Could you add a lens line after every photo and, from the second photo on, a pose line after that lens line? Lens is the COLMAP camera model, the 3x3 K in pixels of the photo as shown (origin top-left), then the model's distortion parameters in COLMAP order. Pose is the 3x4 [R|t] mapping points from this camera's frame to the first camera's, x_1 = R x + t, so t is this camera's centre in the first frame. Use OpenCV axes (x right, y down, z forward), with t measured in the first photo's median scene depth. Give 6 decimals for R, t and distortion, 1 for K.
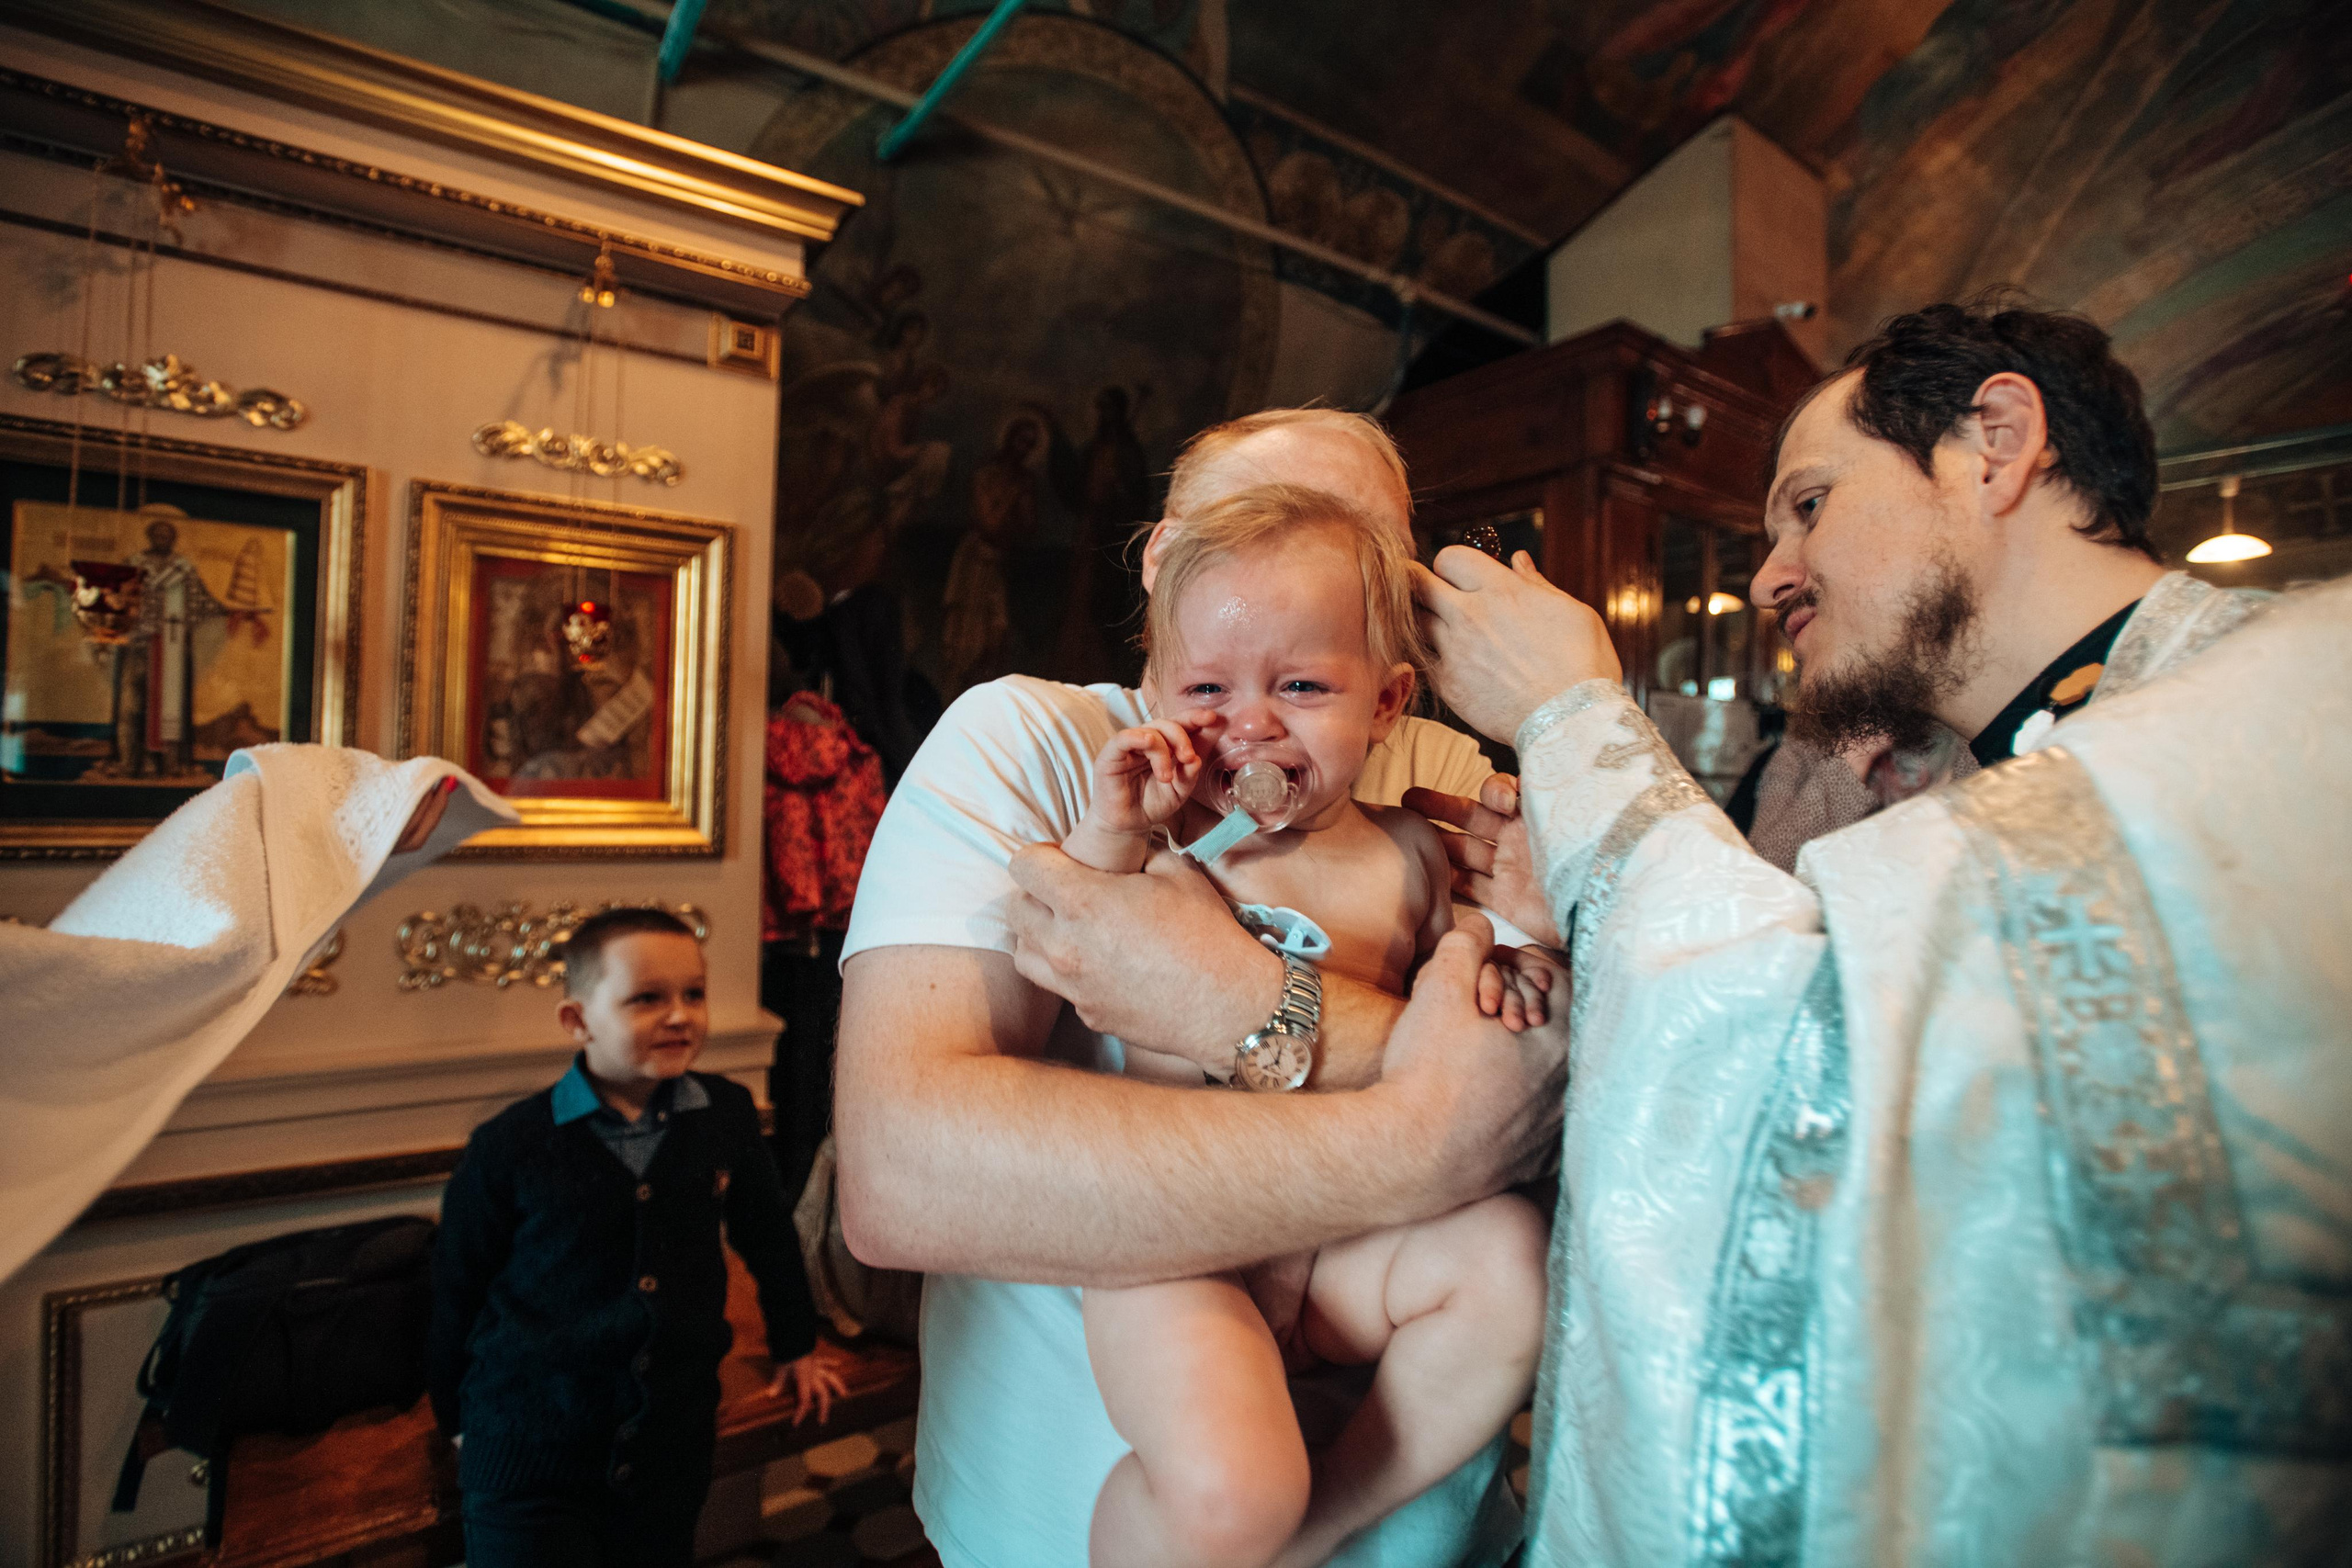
lens RADIAL K [[1137.4, 0, 1173.3], [0, 1137.4, 764.4], [0, 0, 1]] dist [-0.047843, 0.014311]
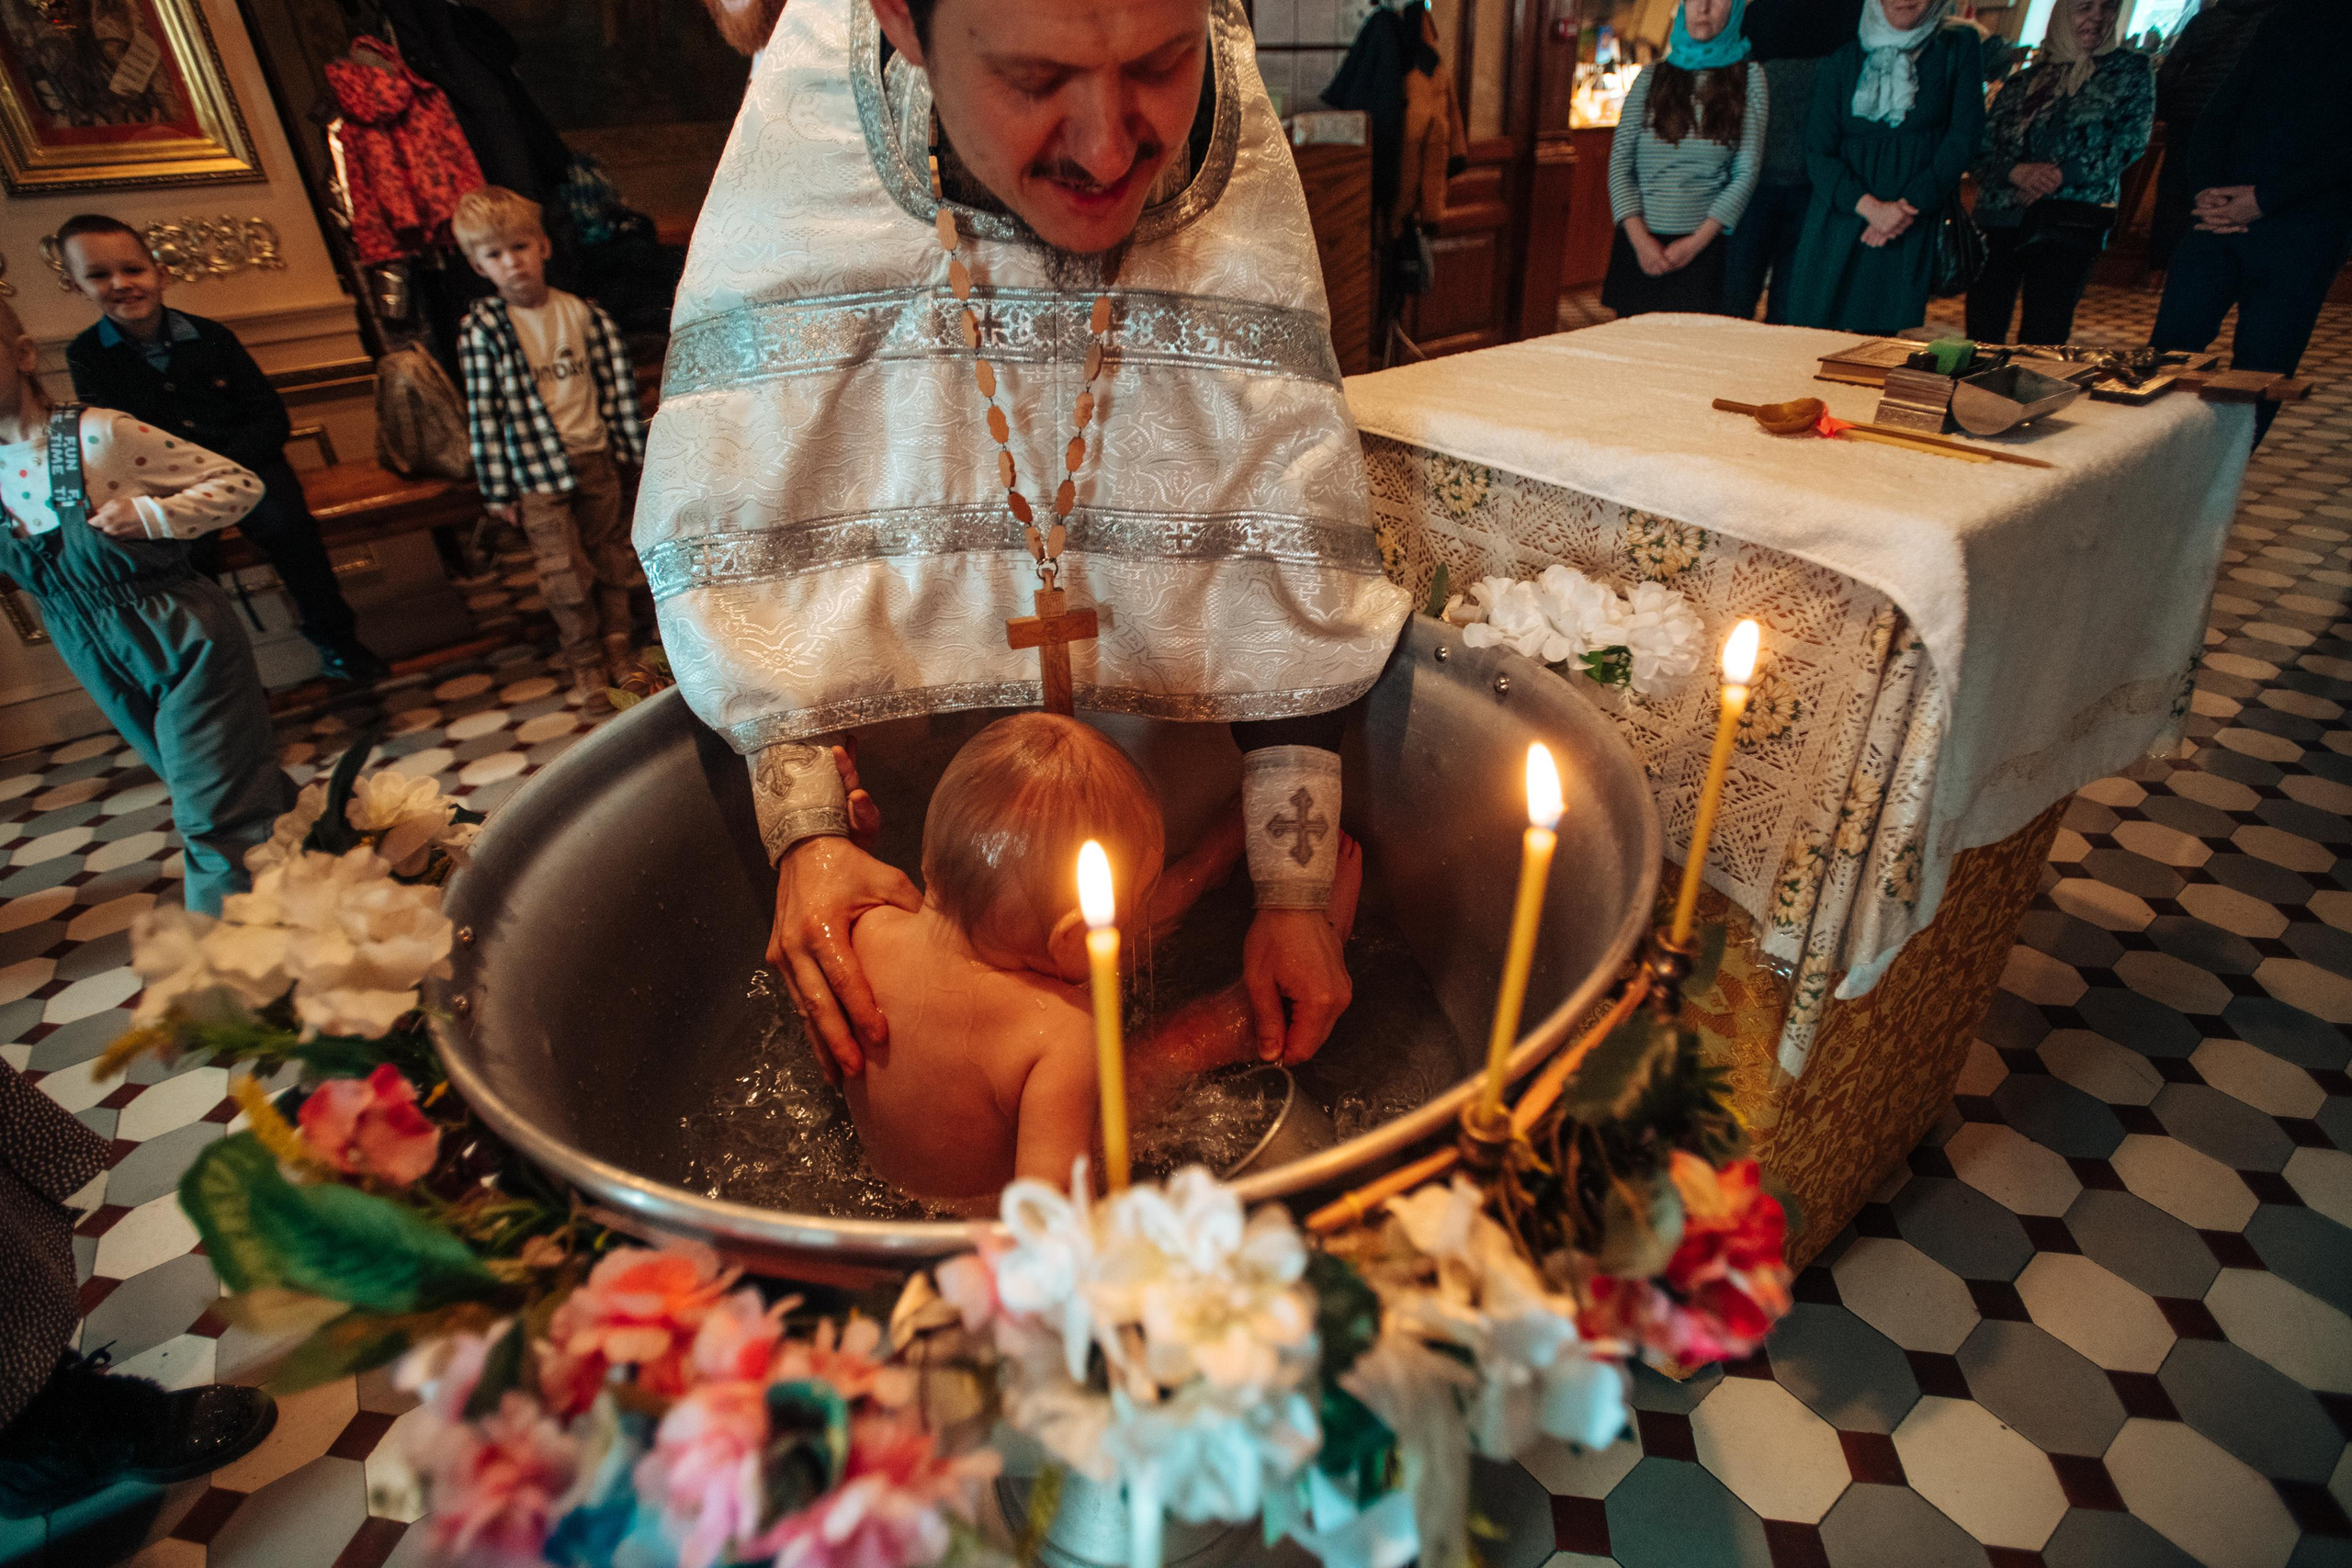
lens RADIAL K [[1137.4, 0, 1186.7], [0, 1137.4, 785.6], [0, 0, 1]] dist [-0.047843, 0.014311]
pose [[0.997529, -0.060066, -0.036435, 0.384582], [0.070251, 0.849251, 0.523295, 0.044970], [-0.000490, -0.524562, 0.851372, -0.290344]]
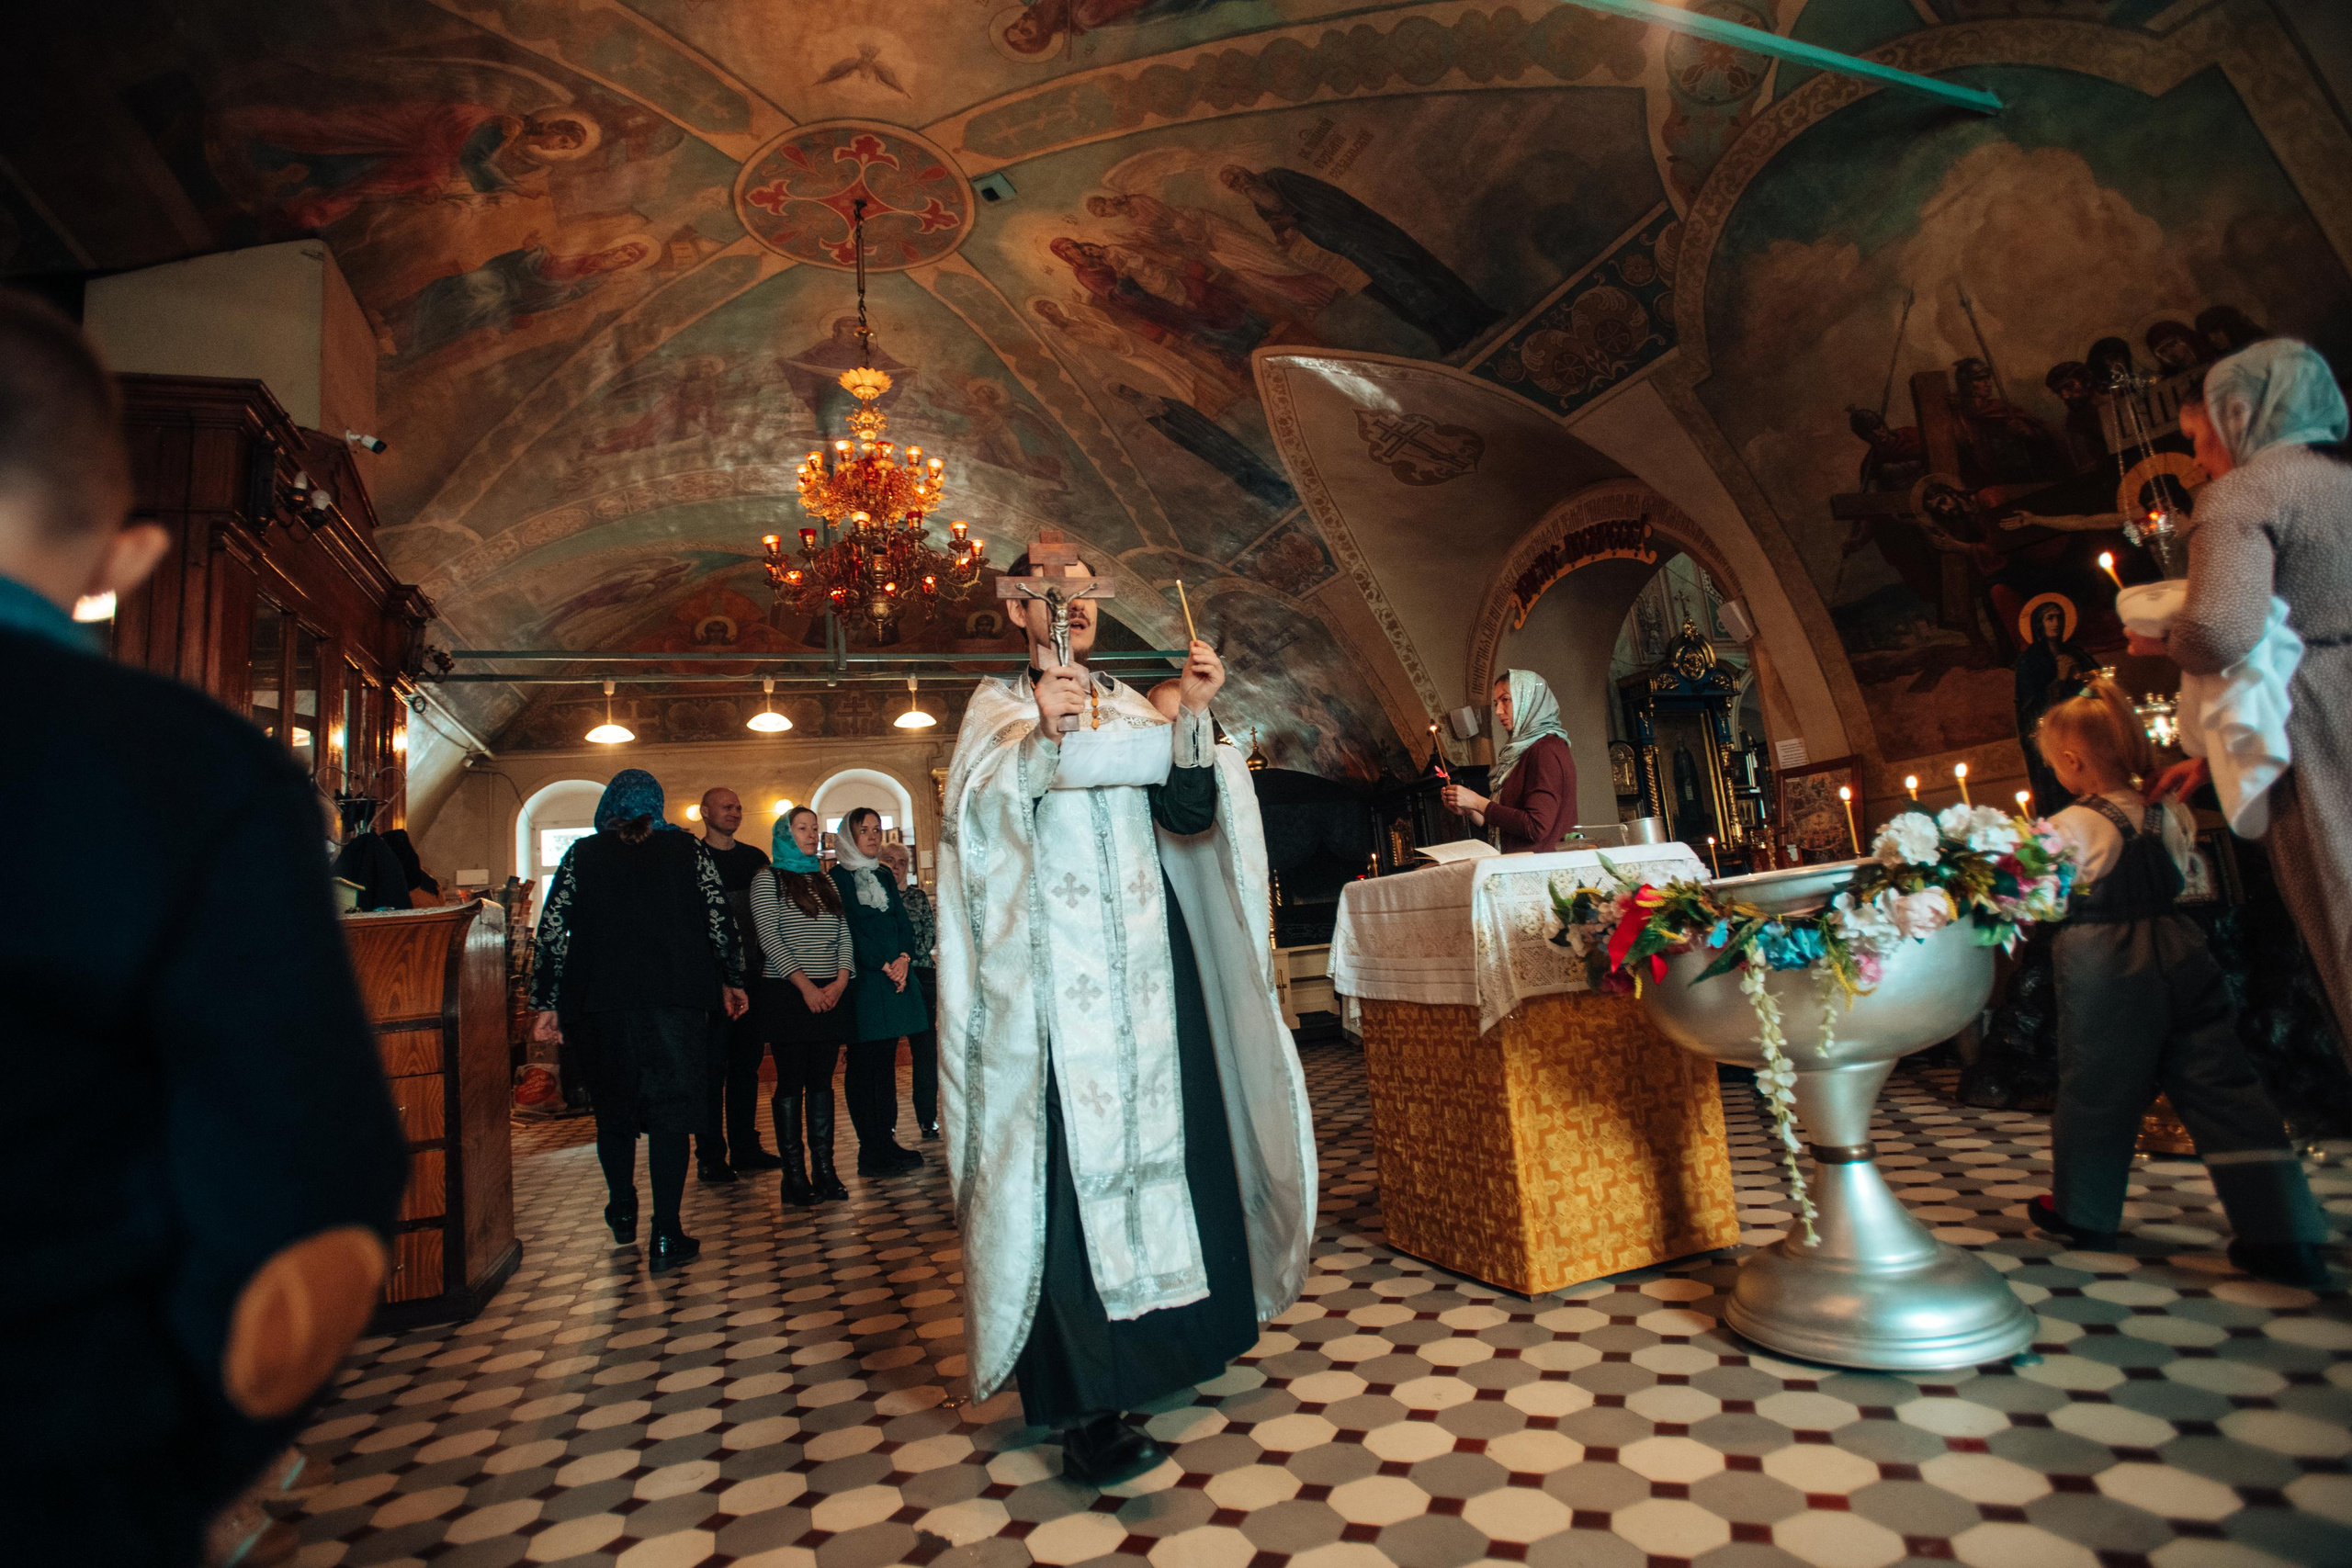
lens RADIAL K [[1137.4, 0, 1168.8], [0, 1137.4, 773.1], [0, 0, 1]] dist [-0.047843, 0.014311]
pose [[0.255240, 0.096326, 0.962067, -0.299704], [0.087889, 0.988594, -0.122299, 0.133160], [-0.962875, 0.115771, 0.243863, 0.038438]]
